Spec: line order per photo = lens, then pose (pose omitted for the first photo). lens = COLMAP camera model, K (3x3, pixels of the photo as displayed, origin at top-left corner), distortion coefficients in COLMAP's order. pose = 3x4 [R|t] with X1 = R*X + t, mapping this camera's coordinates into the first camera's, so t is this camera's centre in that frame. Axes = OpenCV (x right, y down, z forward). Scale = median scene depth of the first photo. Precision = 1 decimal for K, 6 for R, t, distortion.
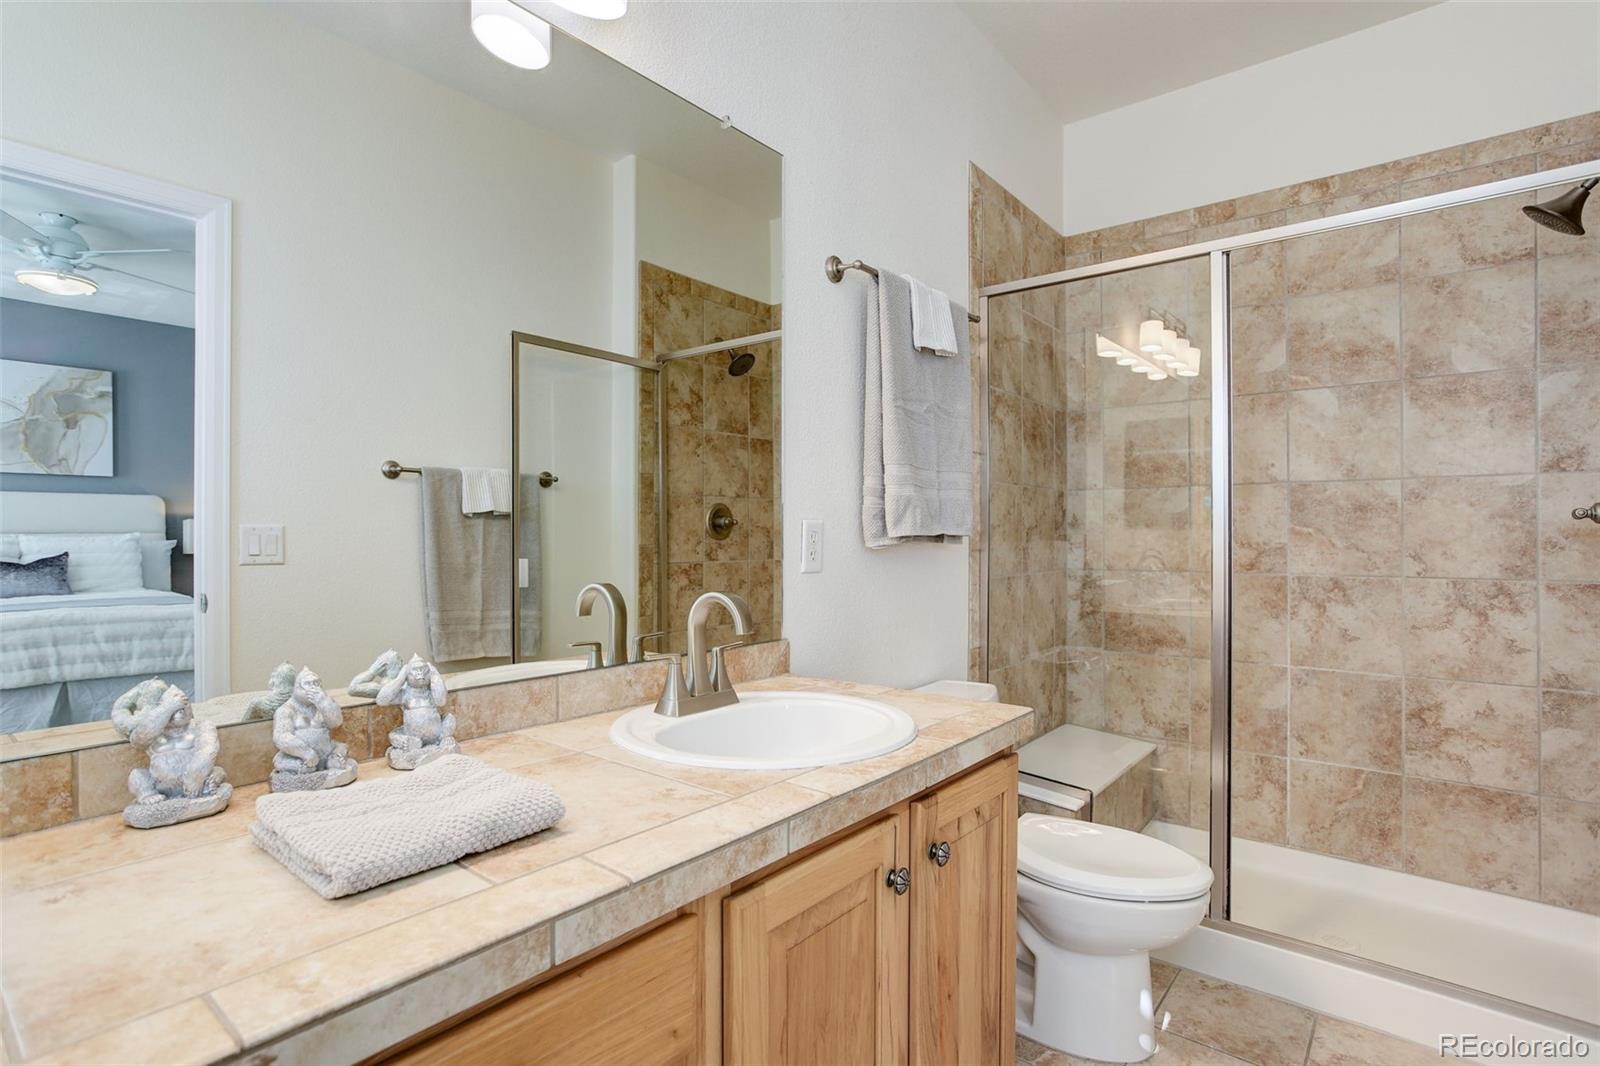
lens RADIAL K [[772.5, 0, 769.6], [0, 772.5, 531.4], [0, 0, 1]] dist [-0.065500, 0.034502]
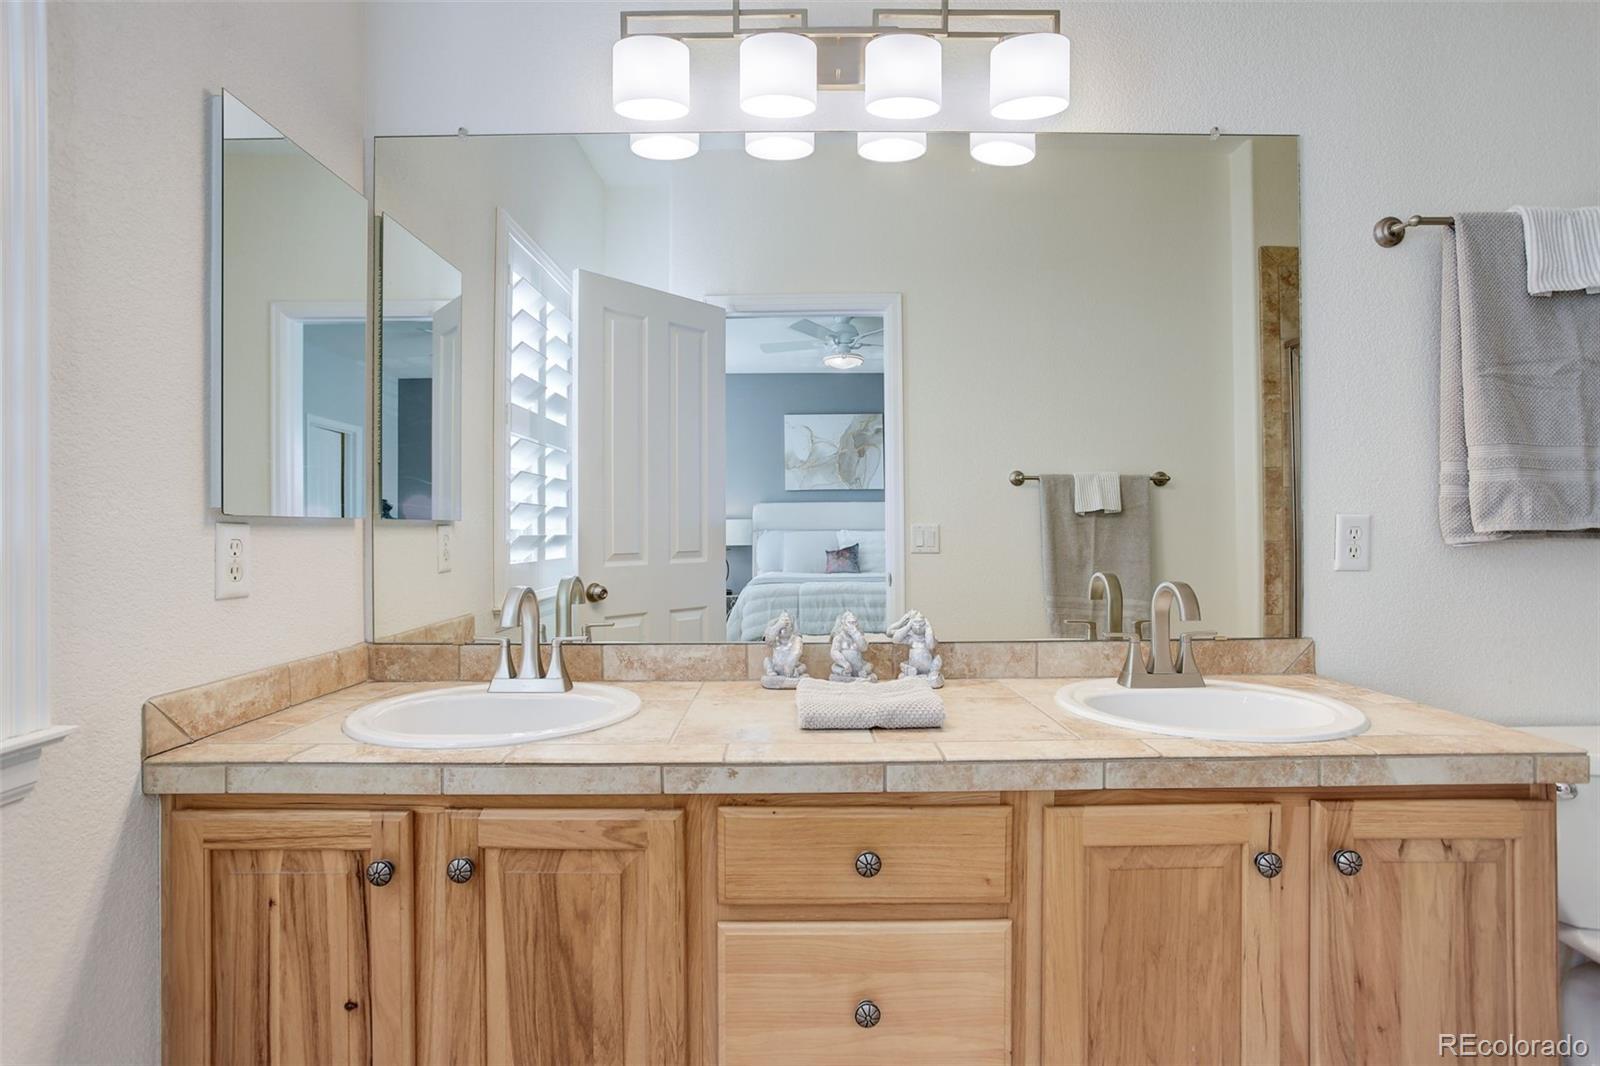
lens RADIAL K [[804.3, 0, 841.0], [0, 804.3, 535.5], [0, 0, 1]] dist [-0.093846, 0.067197]
pose [[0.662867, 0.001852, -0.748735, 0.368963], [0.005861, 0.999953, 0.007662, -0.000052], [0.748714, -0.009468, 0.662826, -0.087084]]
